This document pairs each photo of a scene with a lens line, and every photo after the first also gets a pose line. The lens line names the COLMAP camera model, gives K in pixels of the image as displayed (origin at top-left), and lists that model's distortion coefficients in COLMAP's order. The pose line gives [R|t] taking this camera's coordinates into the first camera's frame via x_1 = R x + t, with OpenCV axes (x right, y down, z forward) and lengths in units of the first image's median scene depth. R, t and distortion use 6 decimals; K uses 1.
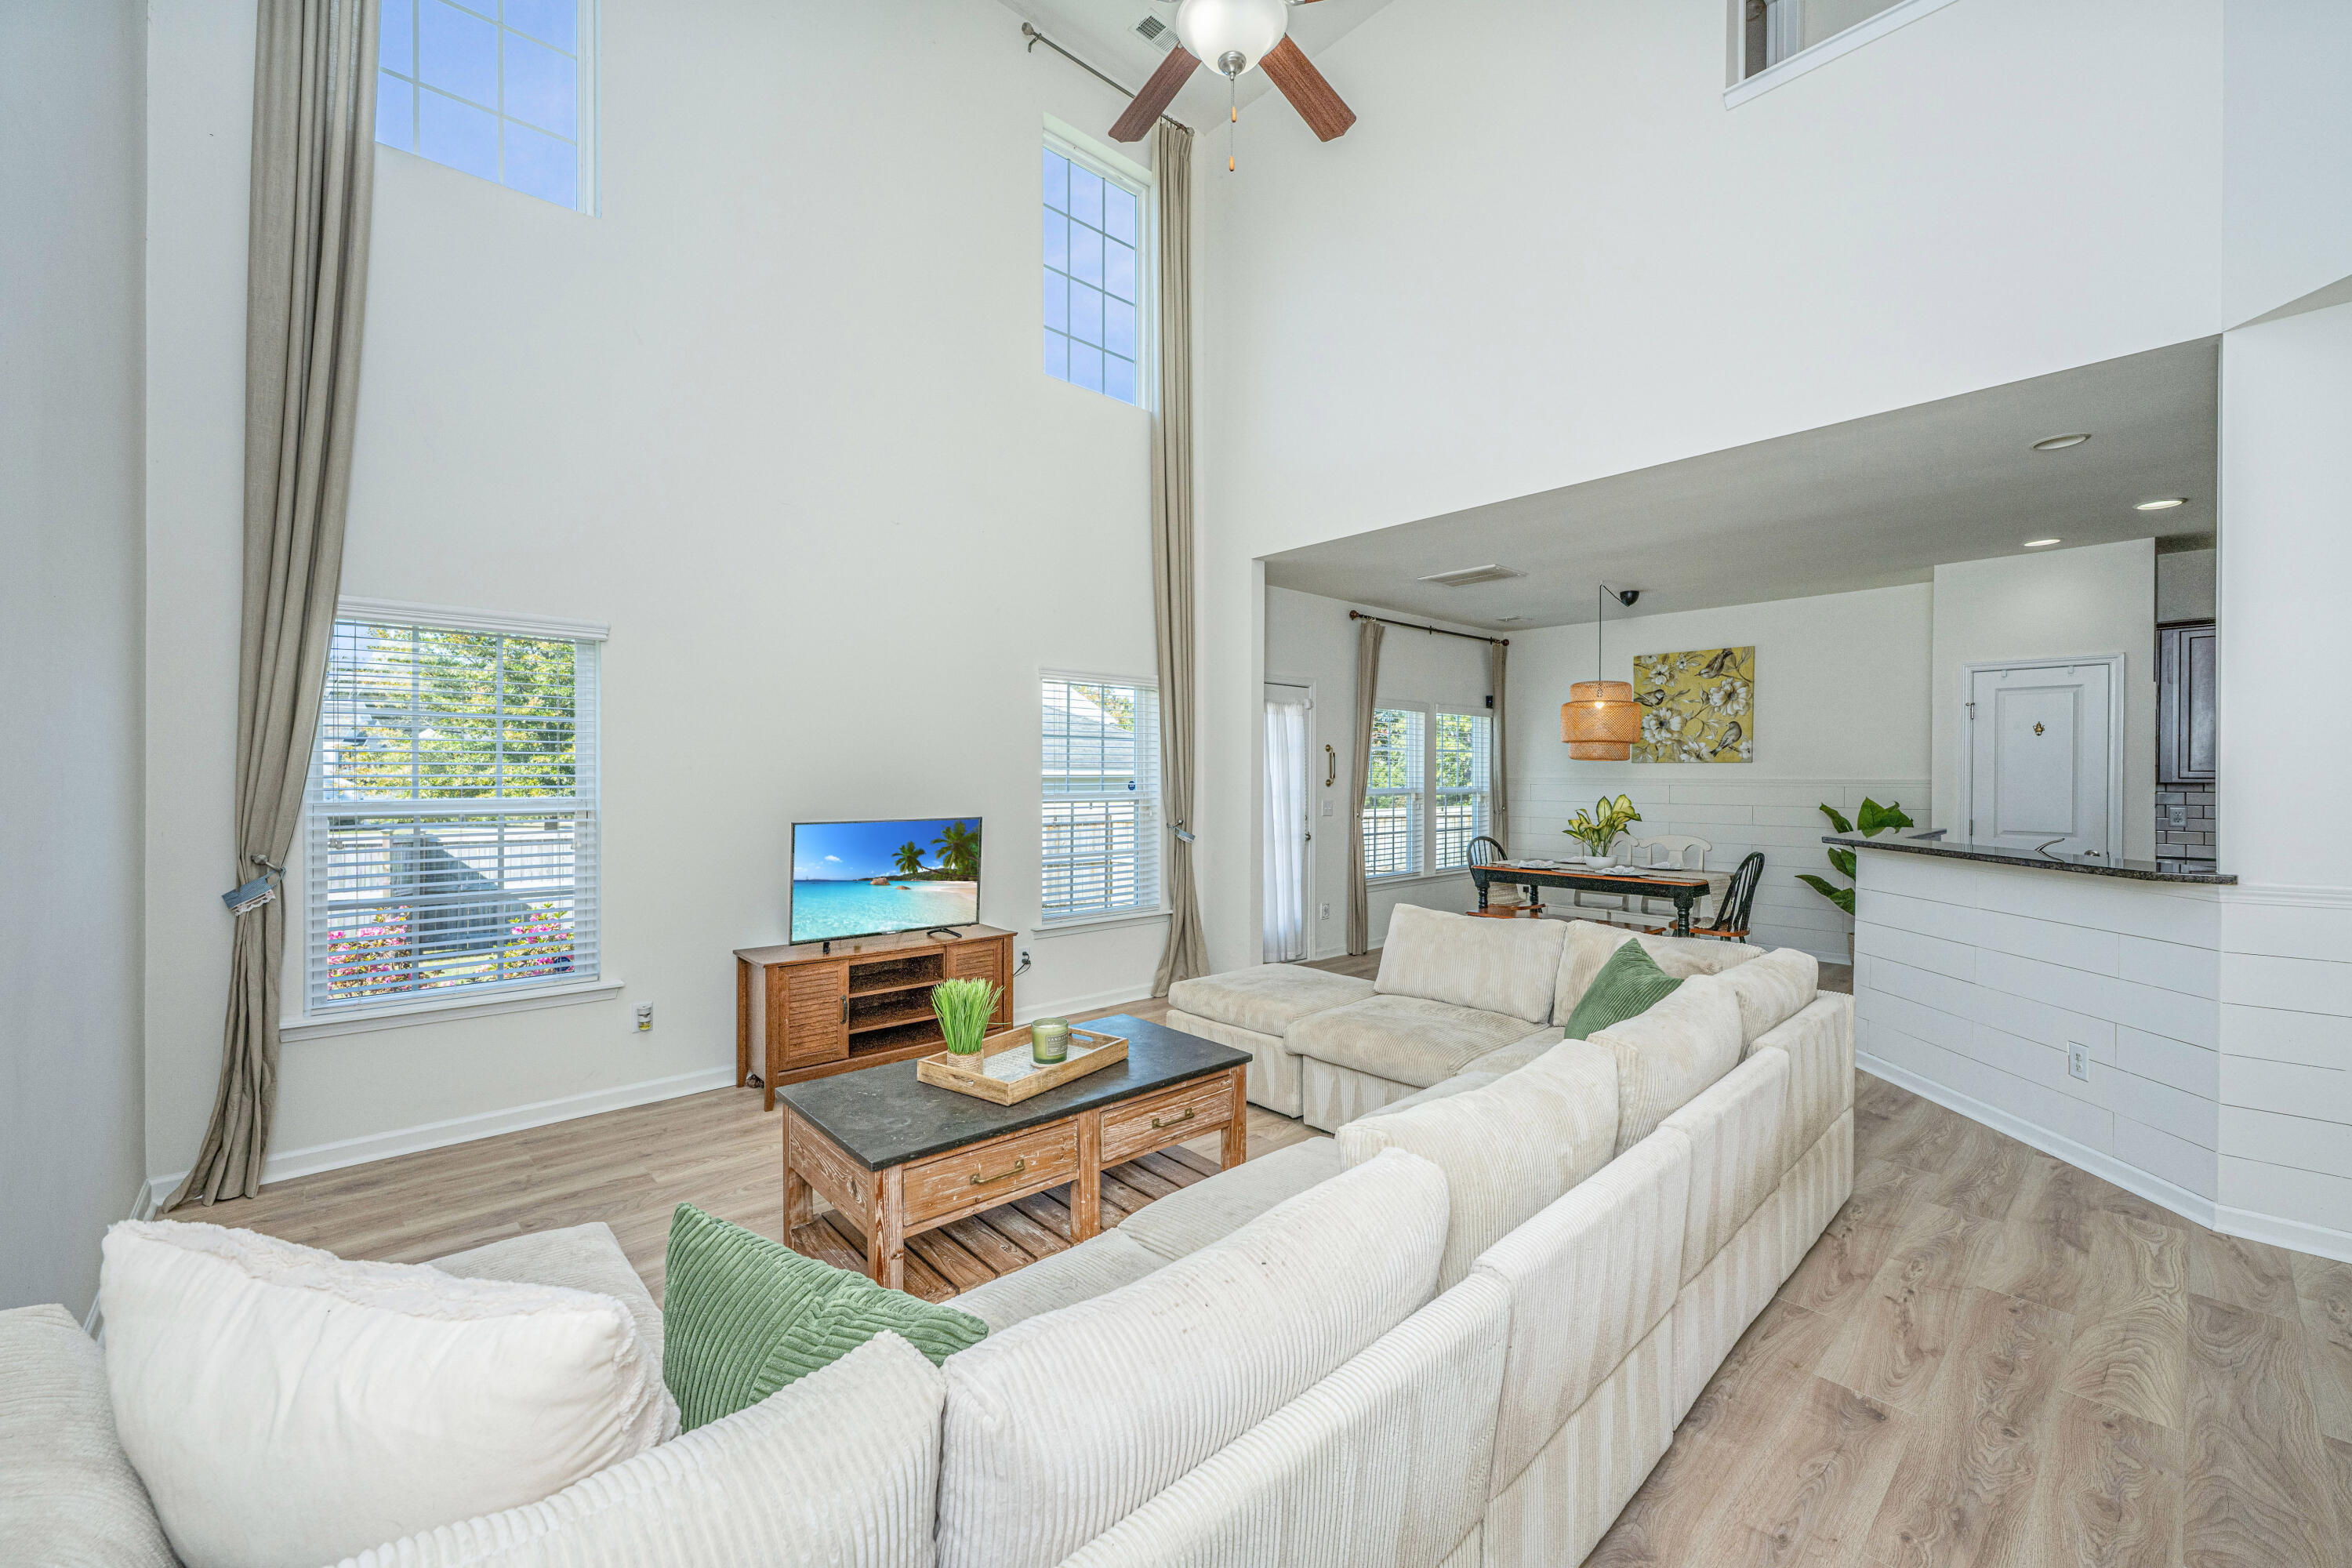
lens RADIAL K [[949.1, 0, 1159.6], [0, 949.1, 771.4], [0, 0, 1]] dist [-0.000433, 0.000375]
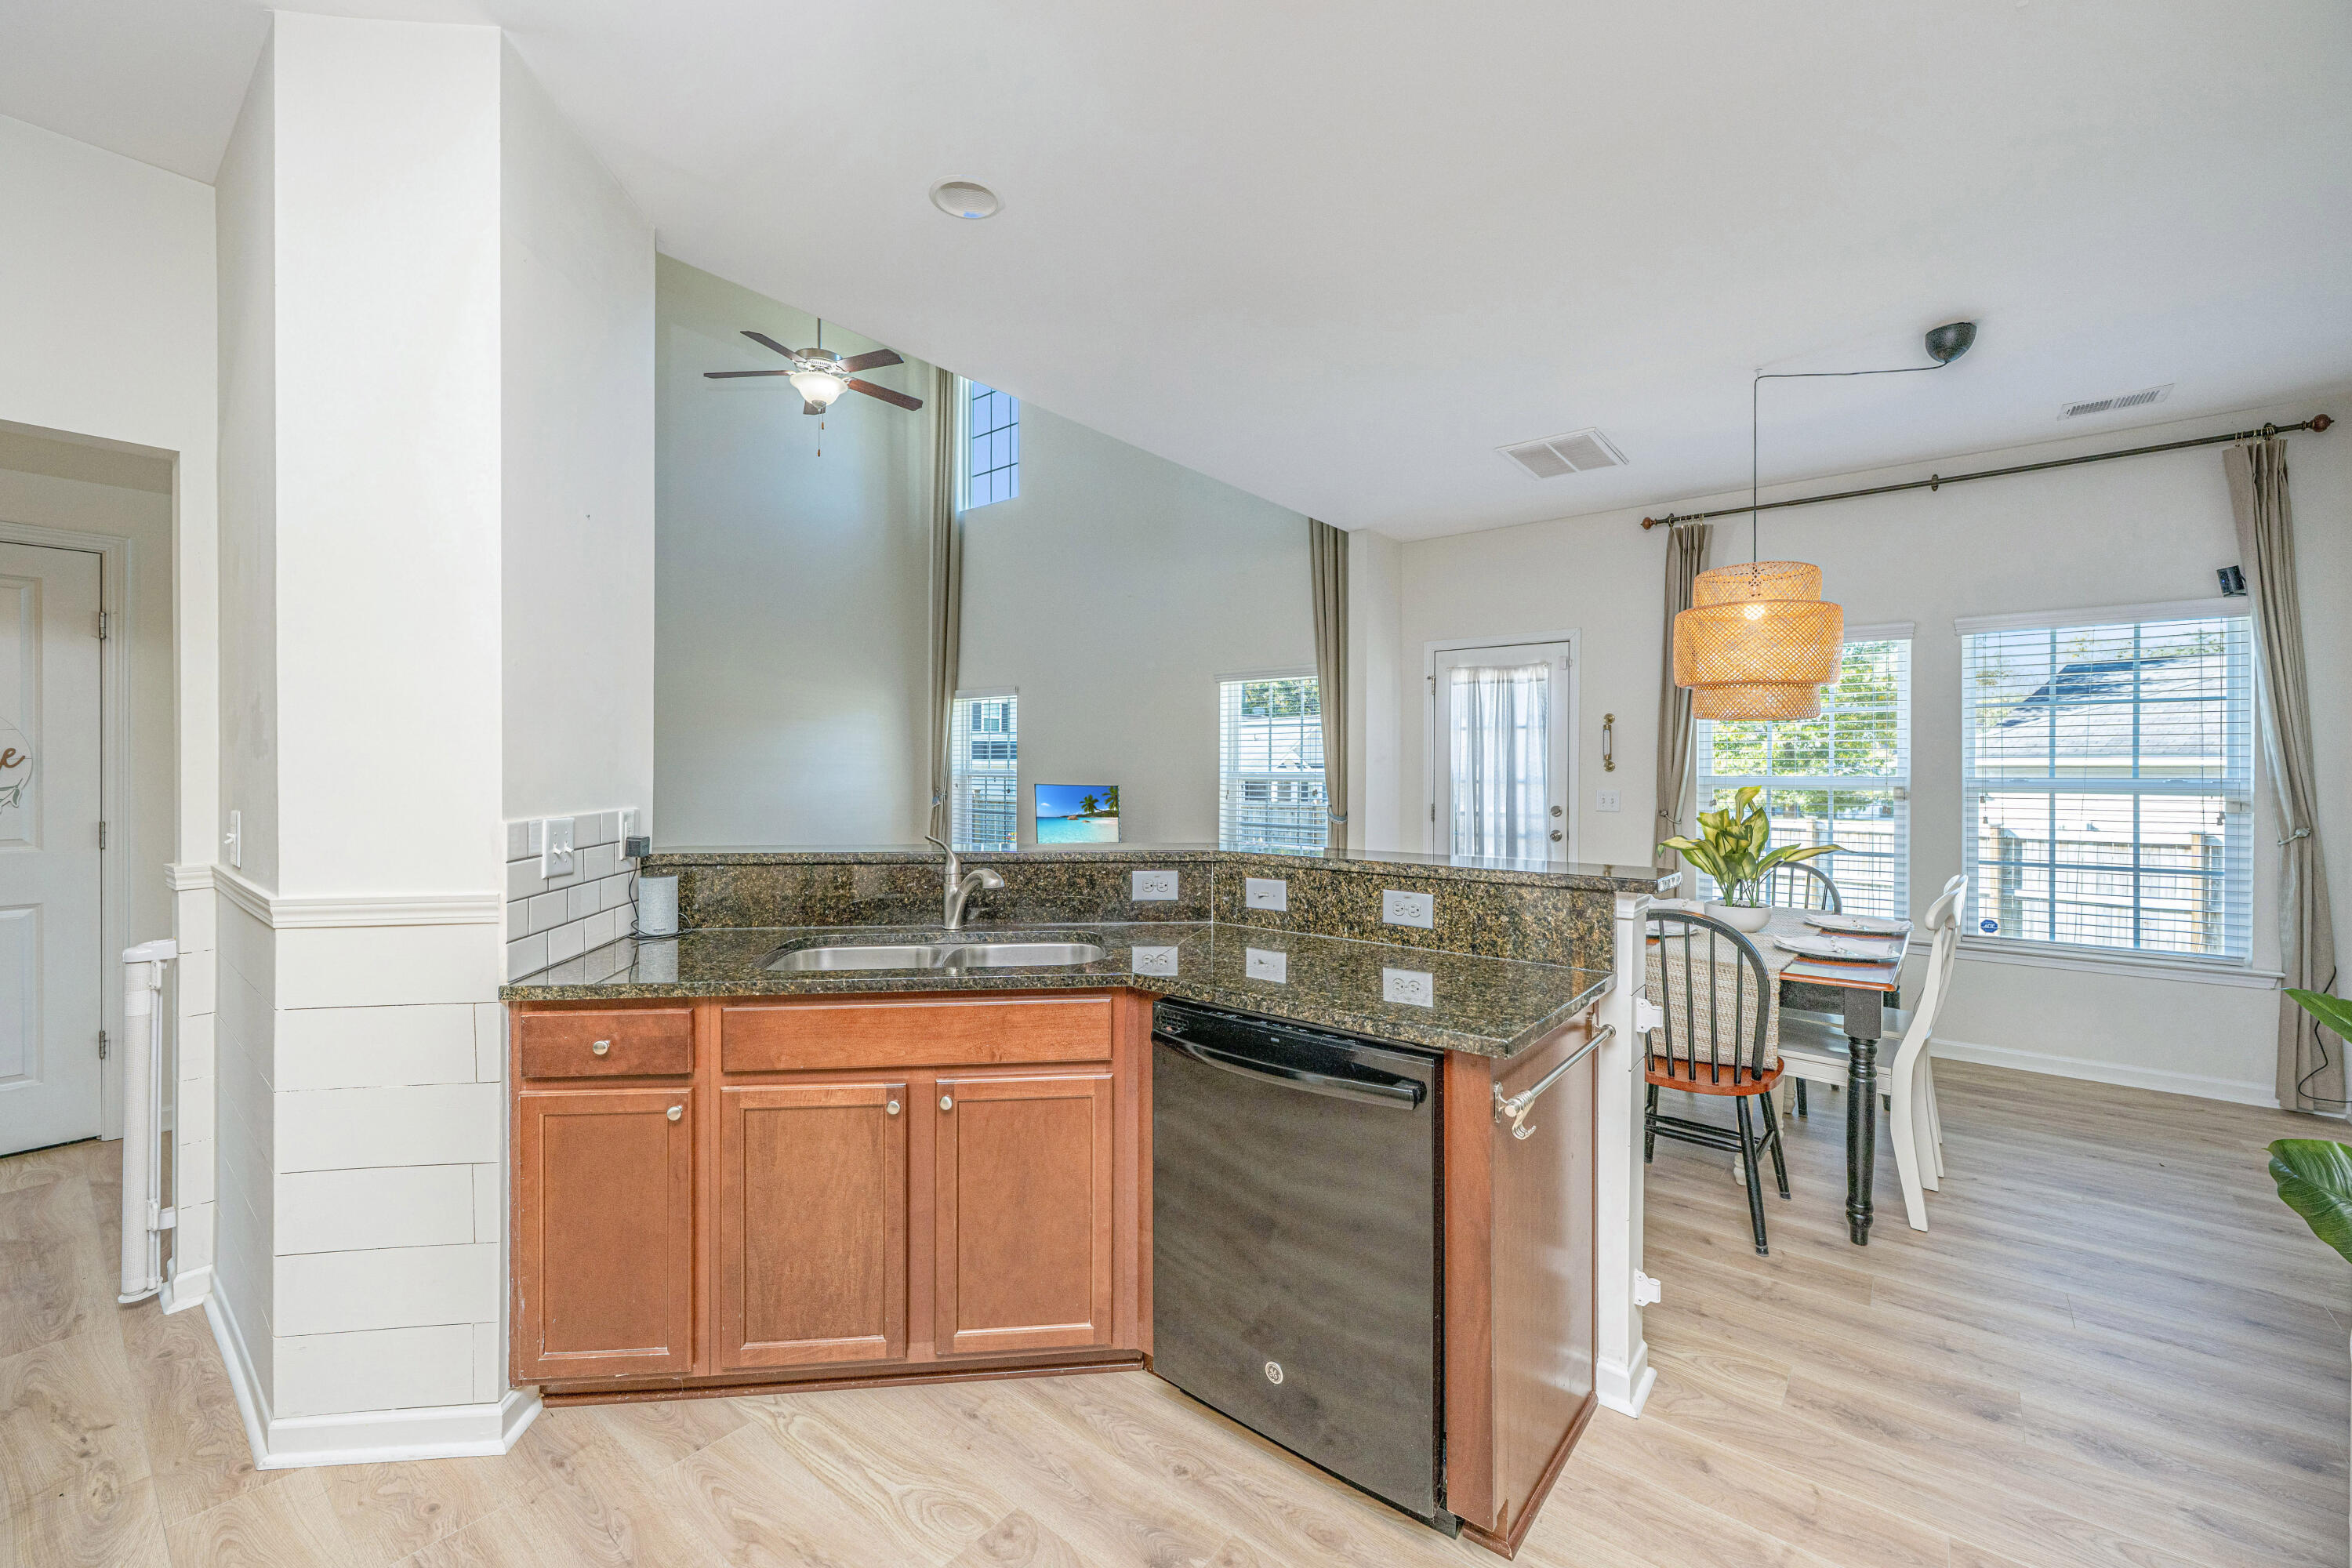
lens RADIAL K [[949.1, 0, 1159.6], [0, 949.1, 771.4], [0, 0, 1]] dist [-0.000433, 0.000375]
pose [[0.140825, 0.004908, -0.990022, 0.791188], [-0.001417, 0.999988, 0.004756, 0.012399], [0.990033, 0.000733, 0.140831, 0.515110]]
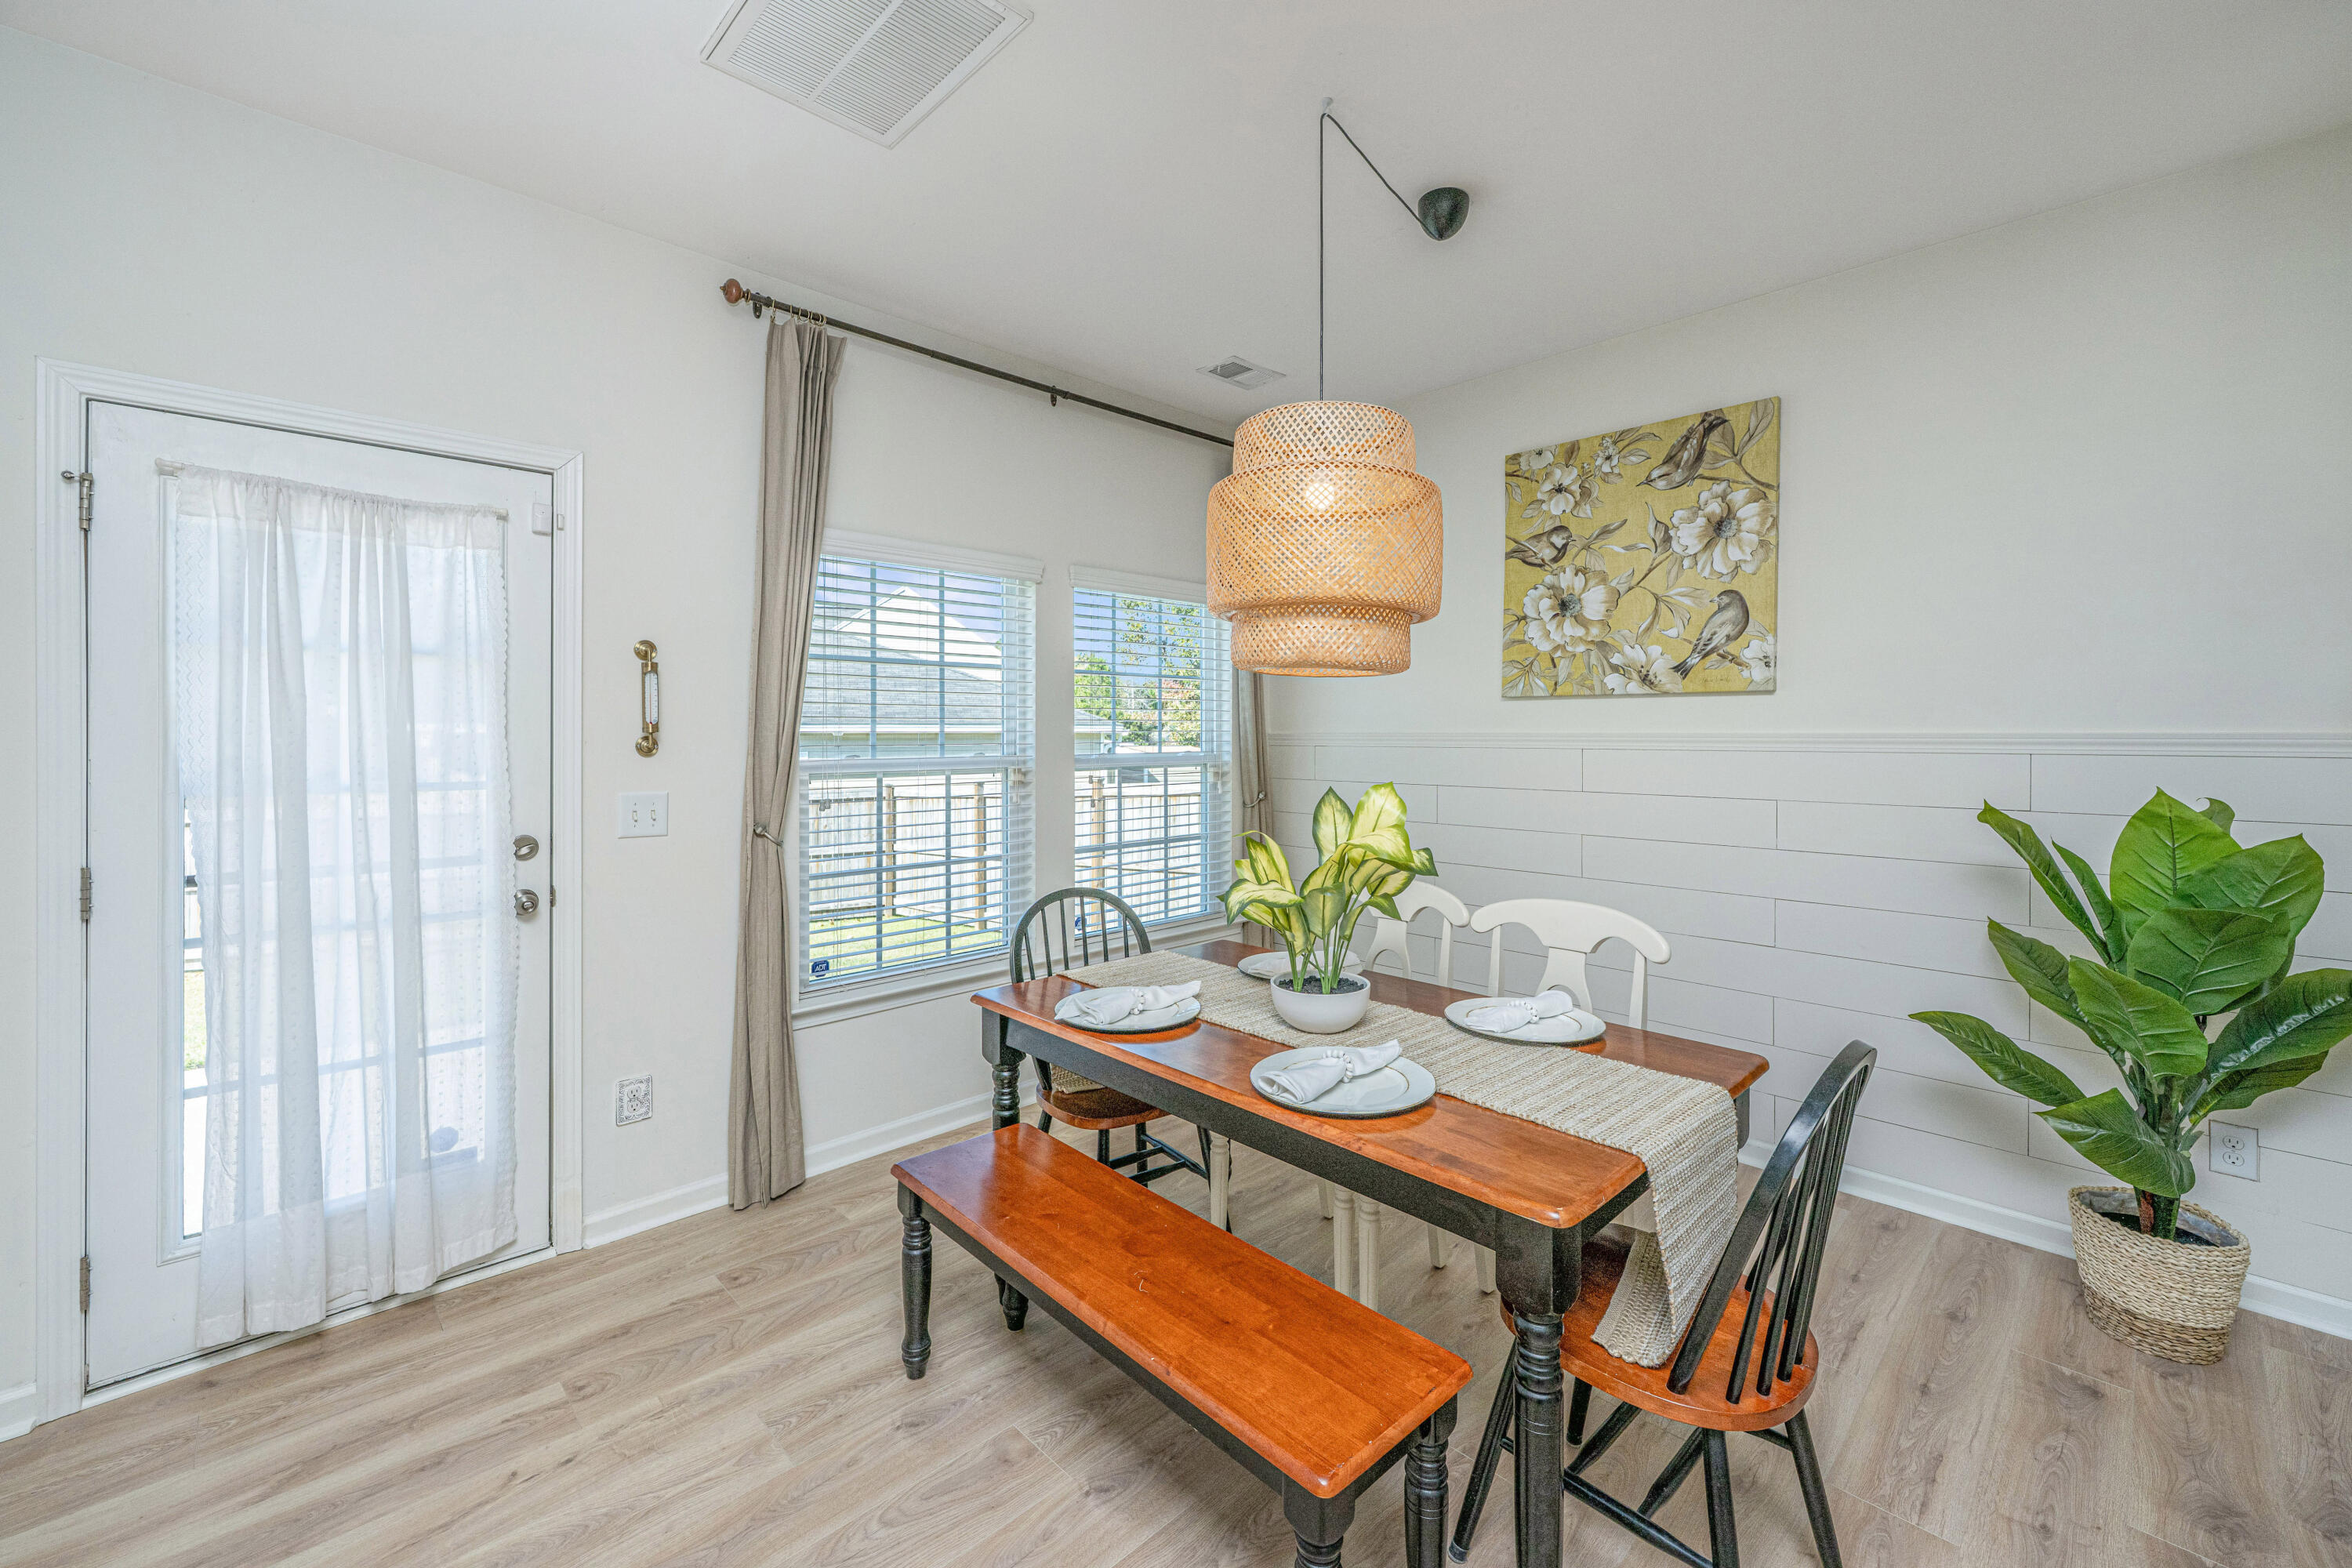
lens RADIAL K [[968.6, 0, 1175.6], [0, 968.6, 729.3], [0, 0, 1]] dist [-0.000863, 0.000175]
pose [[0.999830, -0.001966, 0.018334, 0.353733], [0.002025, 0.999993, -0.003213, 0.007039], [-0.018327, 0.003250, 0.999827, 0.579529]]
